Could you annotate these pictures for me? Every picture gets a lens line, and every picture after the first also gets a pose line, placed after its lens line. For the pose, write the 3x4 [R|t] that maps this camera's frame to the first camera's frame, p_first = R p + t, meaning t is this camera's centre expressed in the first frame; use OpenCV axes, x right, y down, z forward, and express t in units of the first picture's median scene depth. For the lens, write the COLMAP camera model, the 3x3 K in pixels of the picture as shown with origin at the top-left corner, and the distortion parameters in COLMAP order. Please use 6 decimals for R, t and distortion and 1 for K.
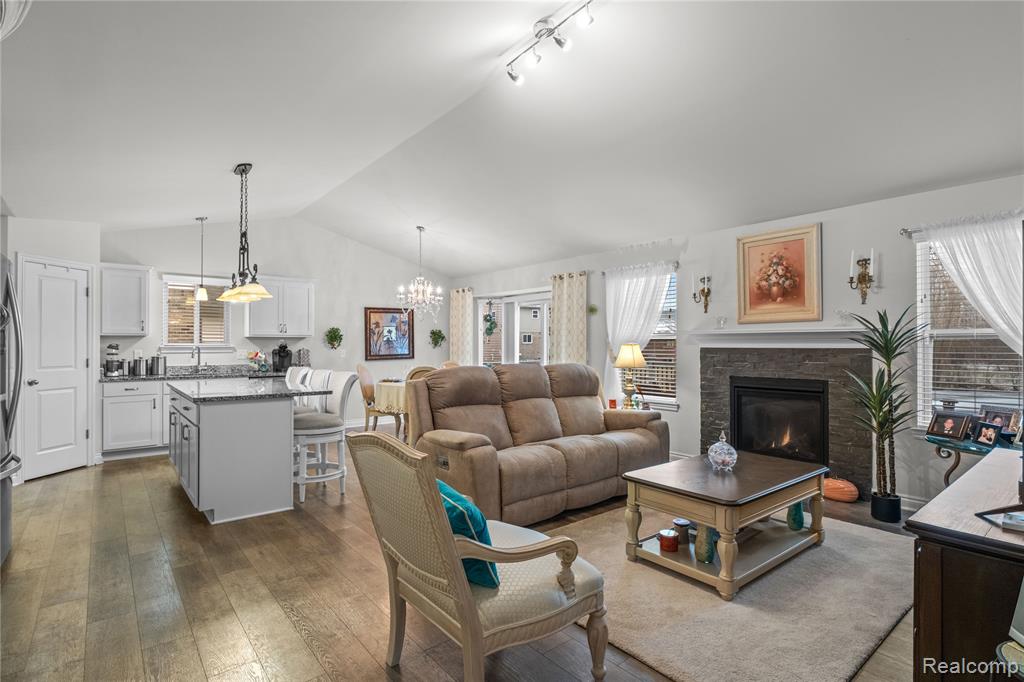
lens RADIAL K [[505.9, 0, 512.0], [0, 505.9, 341.0], [0, 0, 1]] dist [0.000724, -0.000273]
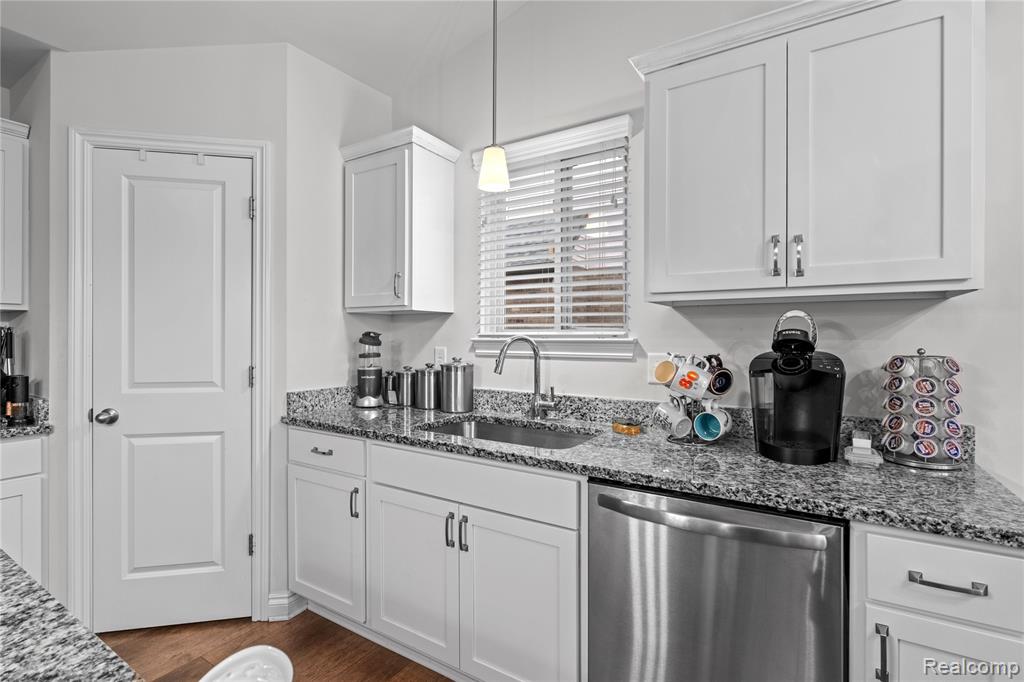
lens RADIAL K [[481.9, 0, 513.2], [0, 481.9, 339.0], [0, 0, 1]] dist [-0.008788, 0.005585]
pose [[0.312803, 0.005224, -0.949804, -0.353414], [0.005228, 0.999960, 0.007221, 0.009409], [0.949804, -0.007225, 0.312763, 0.979175]]
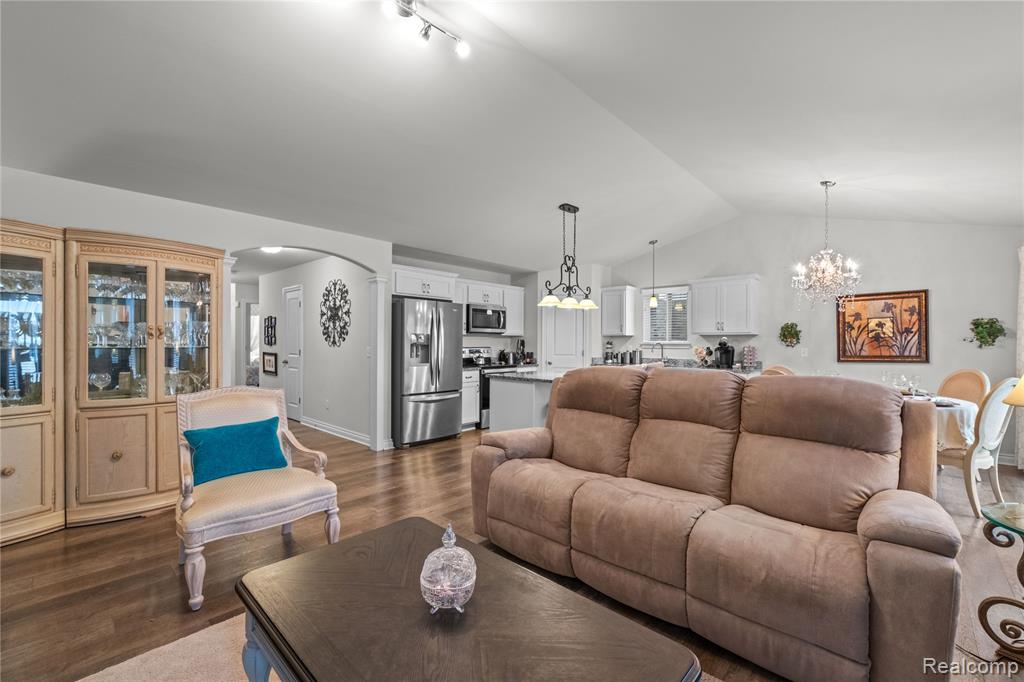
lens RADIAL K [[433.7, 0, 512.0], [0, 433.7, 341.0], [0, 0, 1]] dist [-0.000114, 0.000064]
pose [[0.142369, -0.001799, -0.989812, 0.434630], [0.004066, 0.999991, -0.001233, 0.005483], [0.989805, -0.003849, 0.142375, 0.528992]]
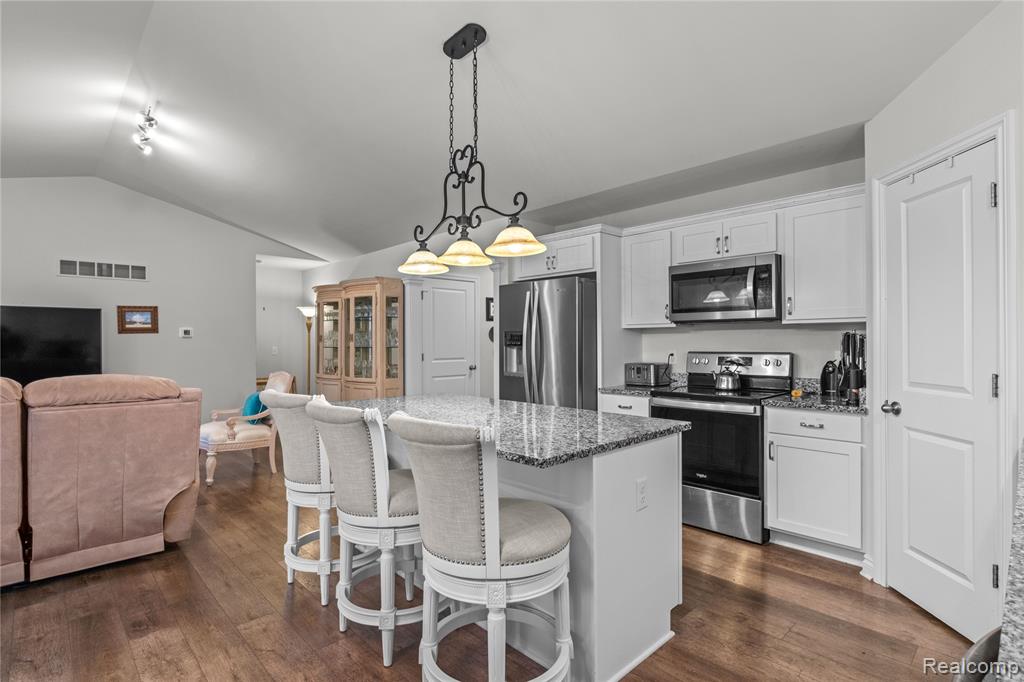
lens RADIAL K [[505.9, 0, 512.0], [0, 505.9, 341.0], [0, 0, 1]] dist [0.000724, -0.000273]
pose [[-0.997041, 0.004422, -0.076750, -0.412854], [0.005218, 0.999935, -0.010185, 0.011315], [0.076700, -0.010556, -0.996998, 1.215524]]
